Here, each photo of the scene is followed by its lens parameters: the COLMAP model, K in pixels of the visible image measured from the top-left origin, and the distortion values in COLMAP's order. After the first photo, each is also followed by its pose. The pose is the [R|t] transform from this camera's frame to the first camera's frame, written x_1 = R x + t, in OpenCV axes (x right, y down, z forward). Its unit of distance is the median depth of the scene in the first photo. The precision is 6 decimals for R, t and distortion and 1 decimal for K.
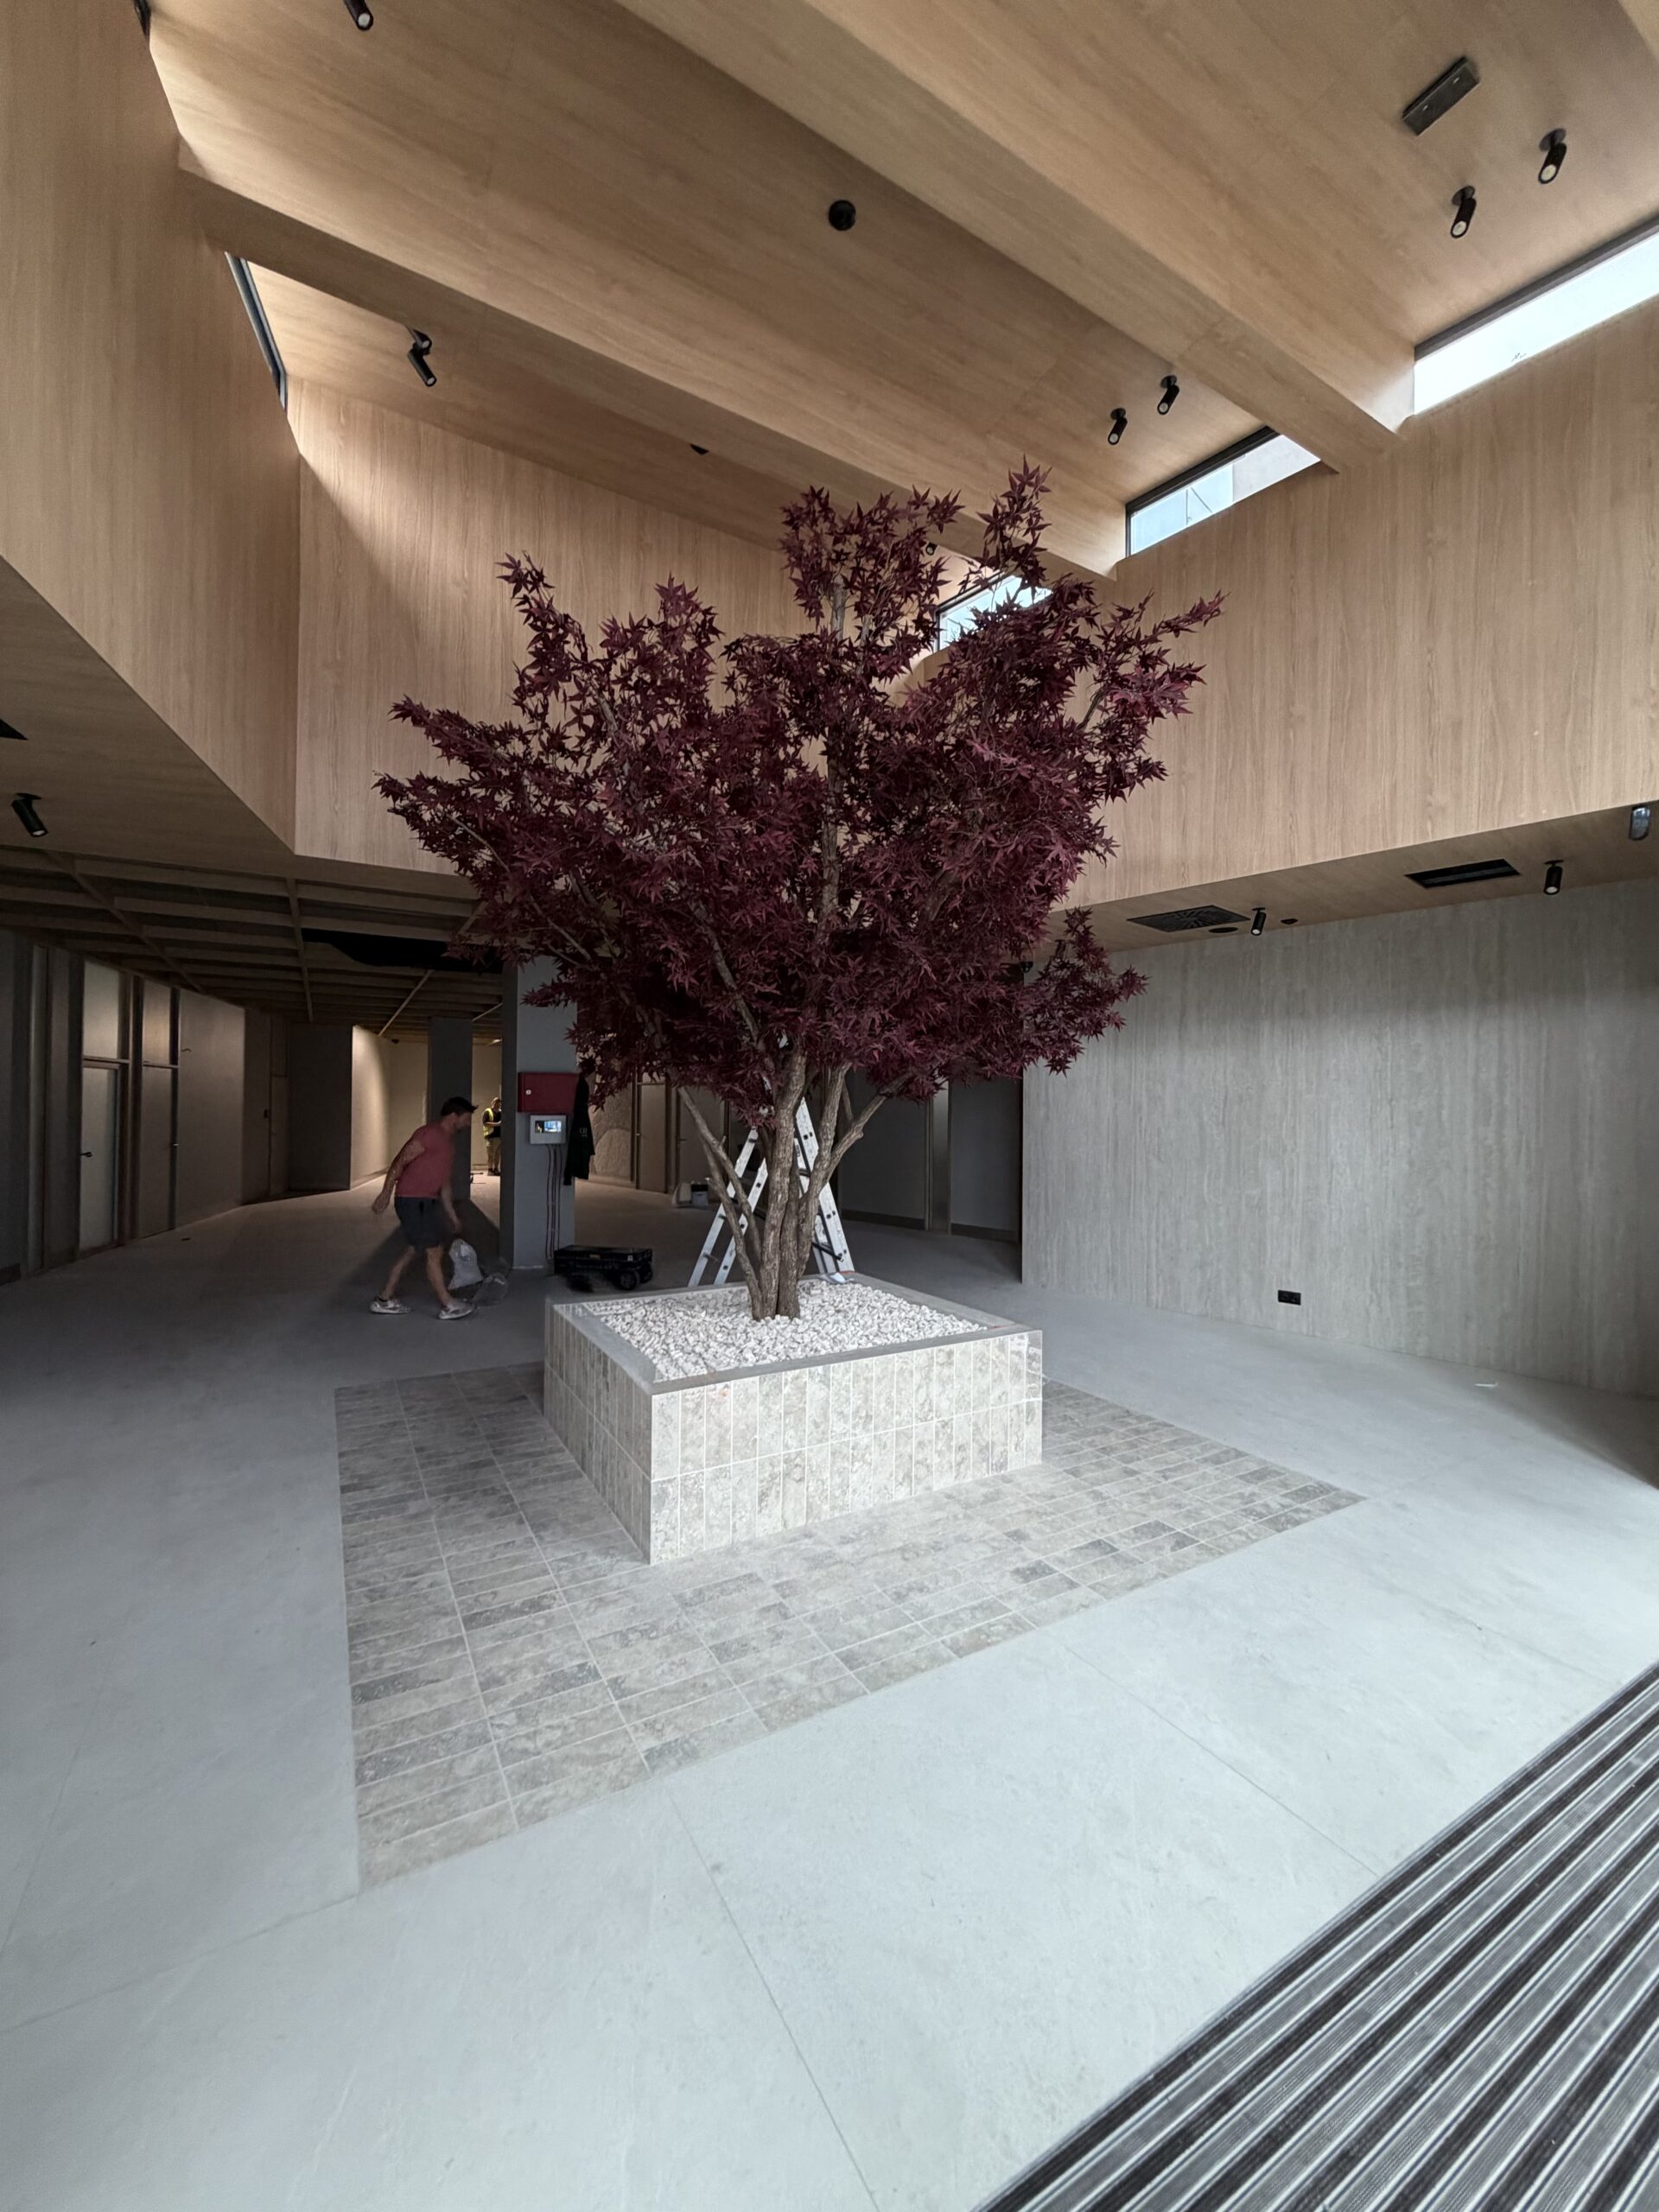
lens RADIAL K [[874.9, 0, 830.0], [0, 874.9, 1100.7], [0, 0, 1]] dist [0.000265, -0.000013]
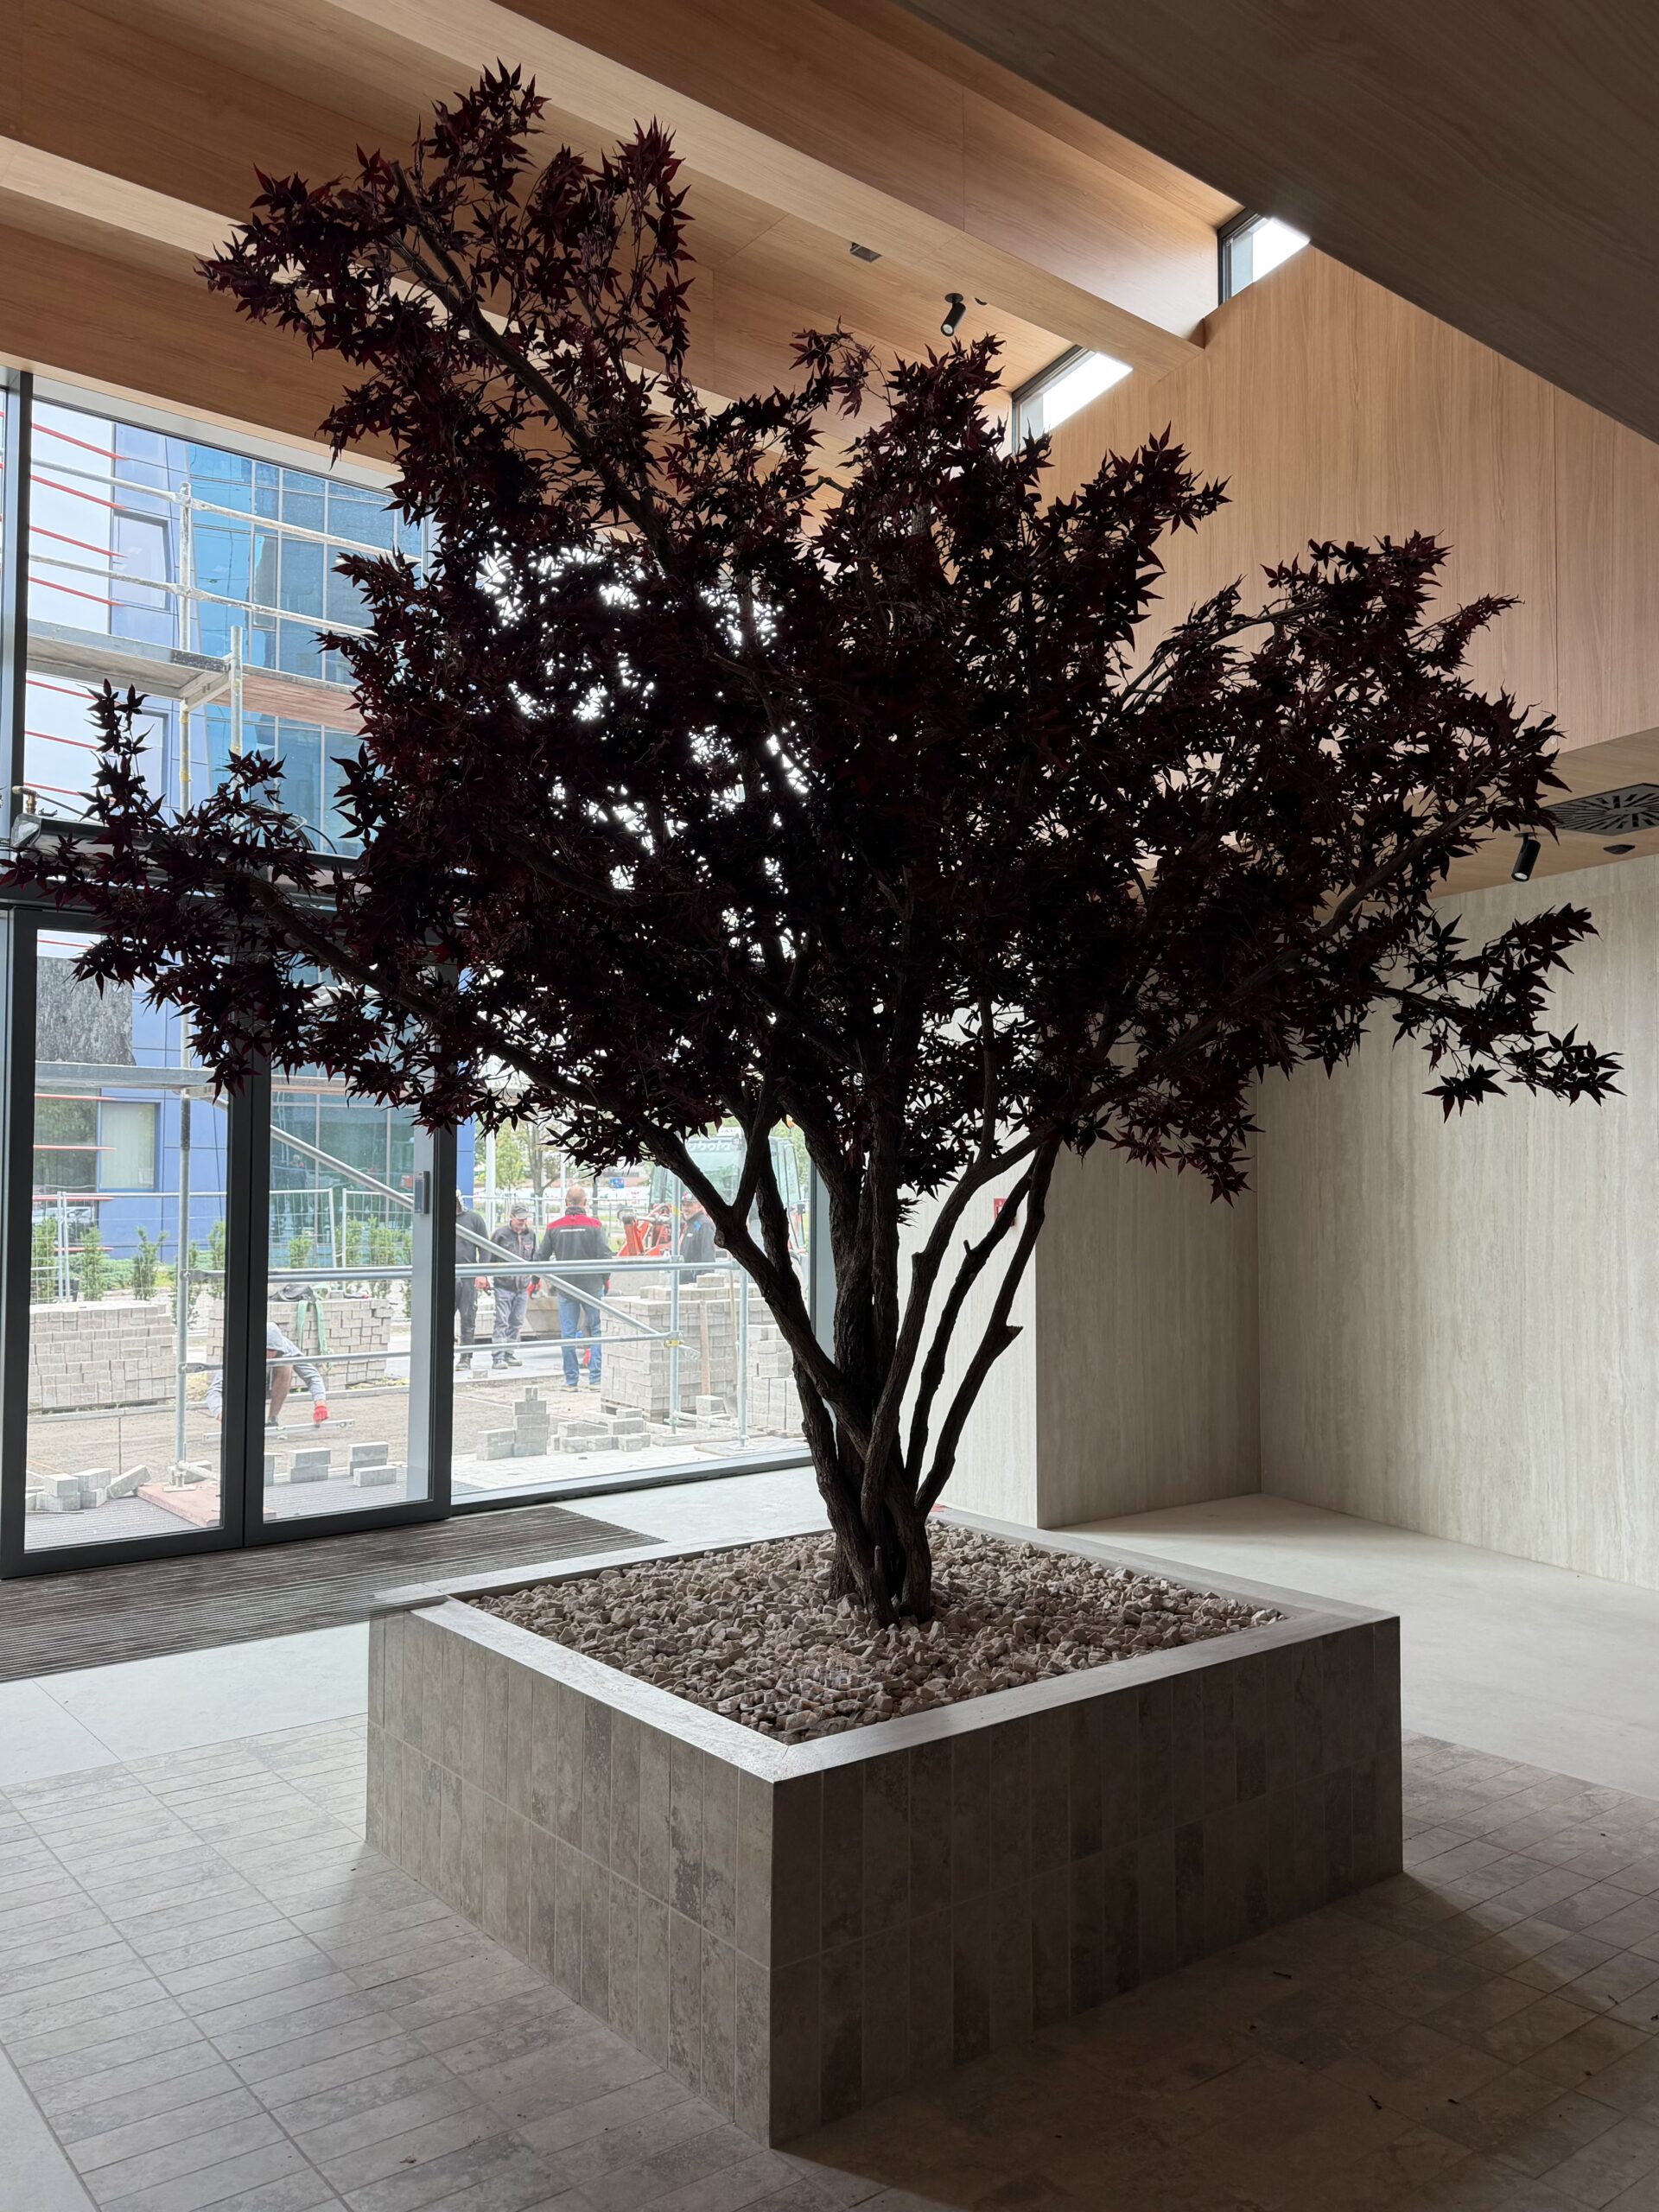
lens RADIAL K [[1670.8, 0, 836.9], [0, 1670.8, 1116.5], [0, 0, 1]] dist [0.040425, -0.045266]
pose [[-0.989425, -0.017856, -0.143943, 0.127487], [-0.010243, 0.998518, -0.053456, 0.024835], [0.144684, -0.051416, -0.988141, 2.385044]]
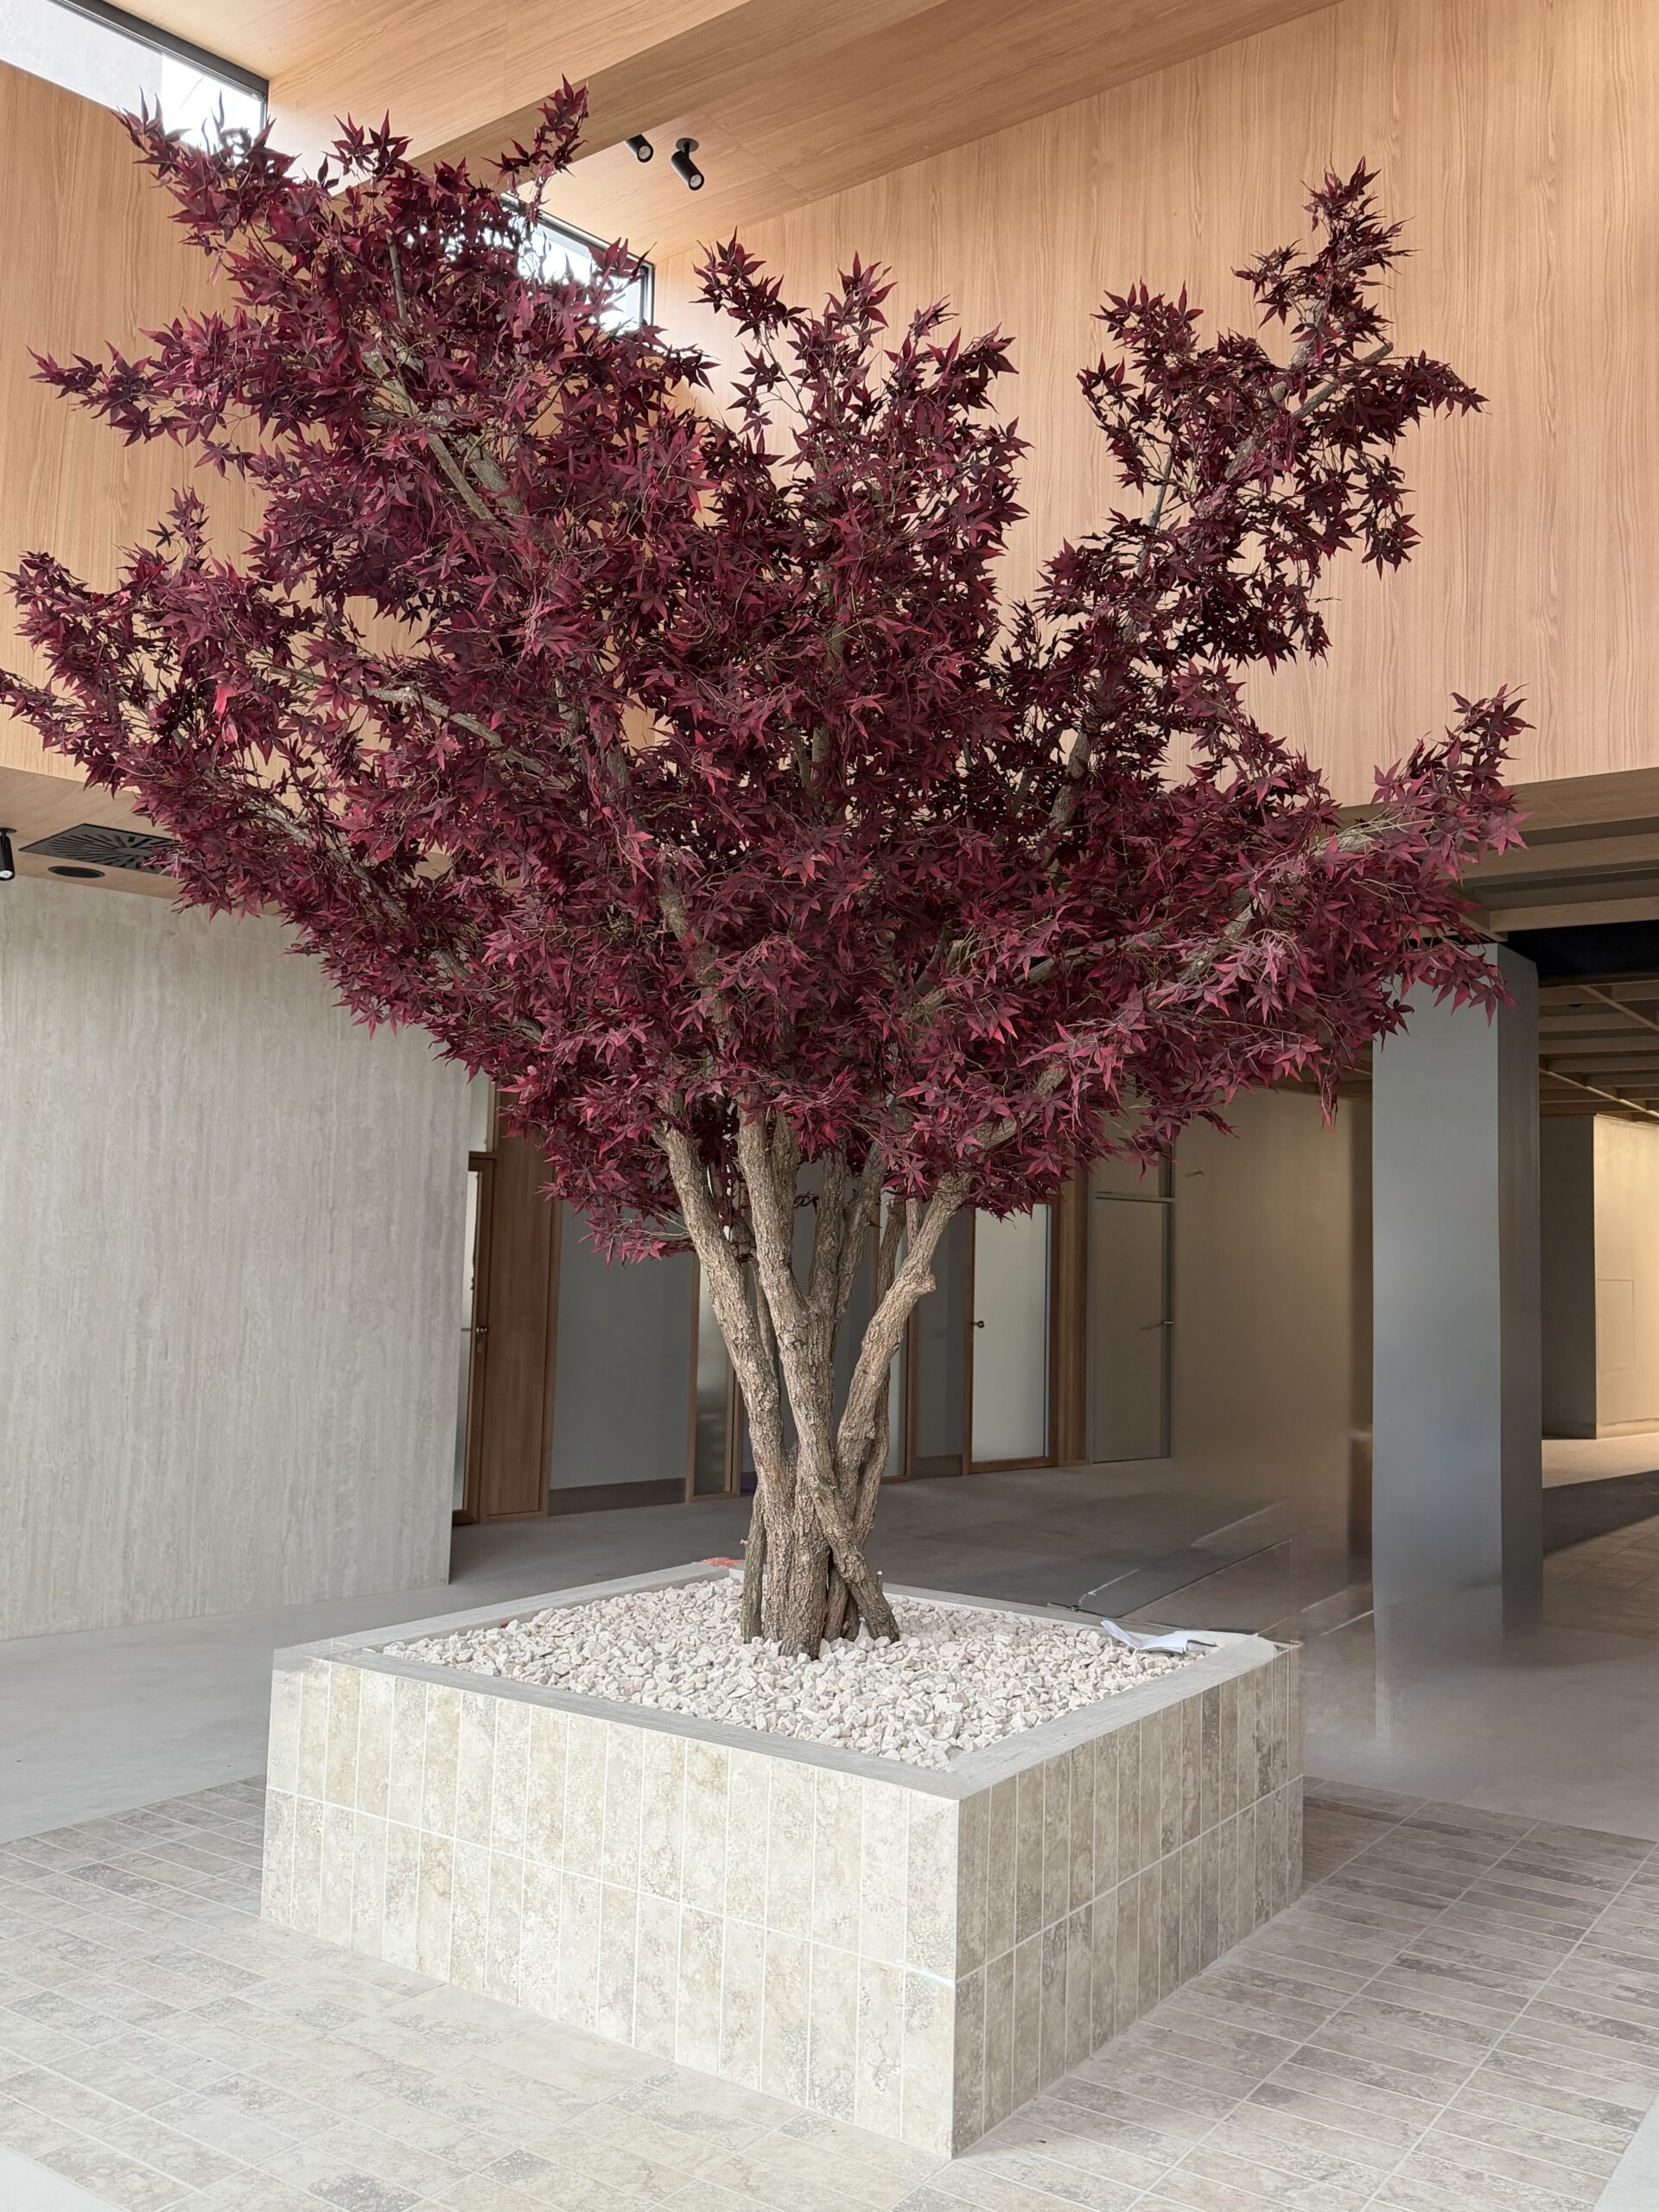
lens RADIAL K [[1809.8, 0, 820.2], [0, 1809.8, 1118.4], [0, 0, 1]] dist [0.053322, -0.078673]
pose [[0.422269, -0.068031, -0.903914, 1.094586], [-0.012105, 0.996668, -0.080667, 0.035655], [0.906390, 0.045005, 0.420038, 0.684436]]
